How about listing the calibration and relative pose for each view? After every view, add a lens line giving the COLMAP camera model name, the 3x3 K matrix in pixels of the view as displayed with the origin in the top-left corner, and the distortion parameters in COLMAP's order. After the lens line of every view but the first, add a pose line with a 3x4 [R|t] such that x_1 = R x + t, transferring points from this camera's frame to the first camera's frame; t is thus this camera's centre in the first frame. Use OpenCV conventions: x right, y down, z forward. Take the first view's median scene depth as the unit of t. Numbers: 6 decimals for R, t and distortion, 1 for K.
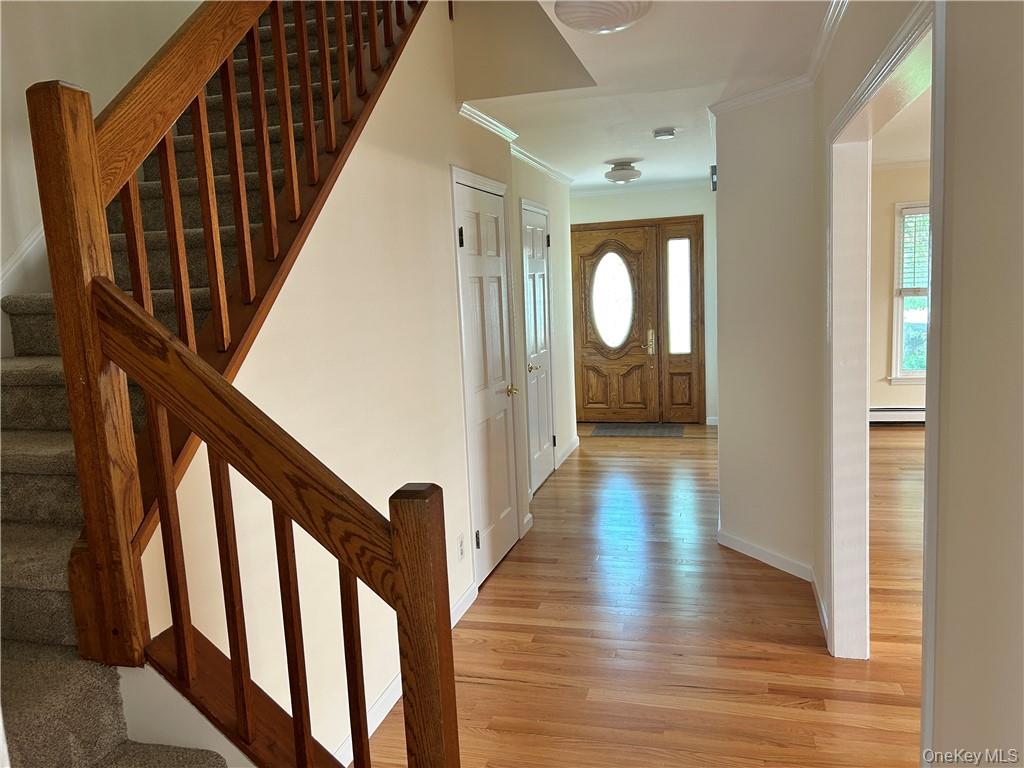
lens RADIAL K [[773.9, 0, 510.1], [0, 773.9, 383.7], [0, 0, 1]] dist [0.057268, -0.049679]
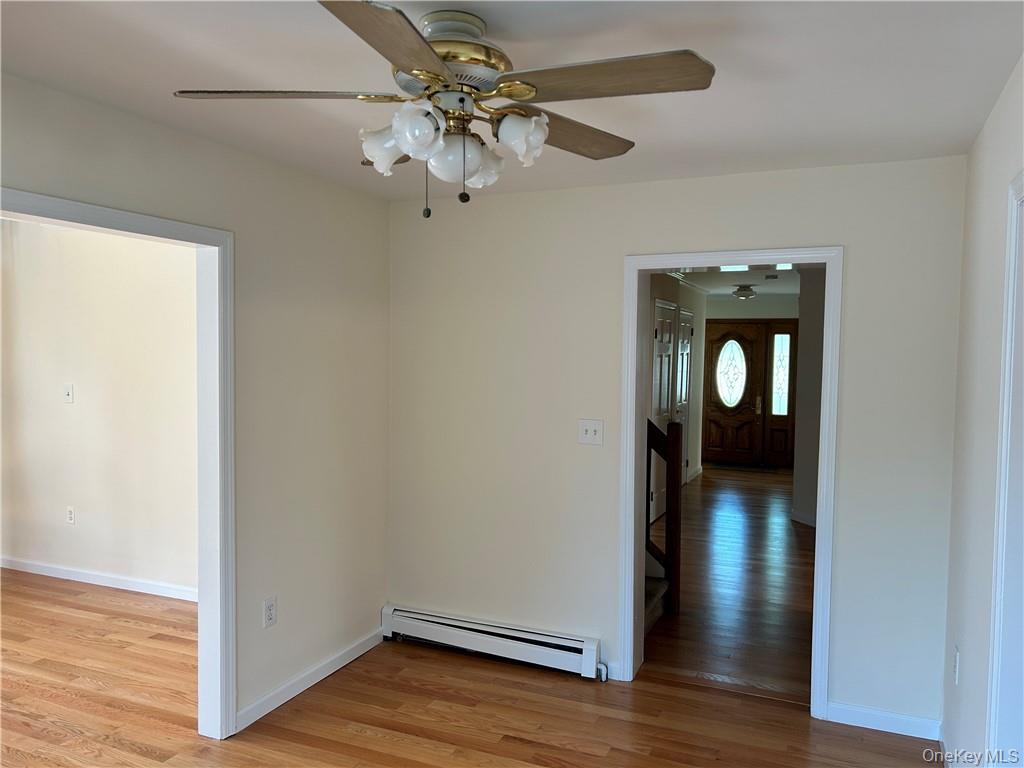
lens RADIAL K [[773.9, 0, 516.3], [0, 773.9, 384.3], [0, 0, 1]] dist [0.057268, -0.049679]
pose [[0.989088, 0.068606, -0.130374, -0.070409], [-0.079395, 0.993673, -0.079441, 0.056087], [0.124099, 0.088926, 0.988277, -0.448001]]
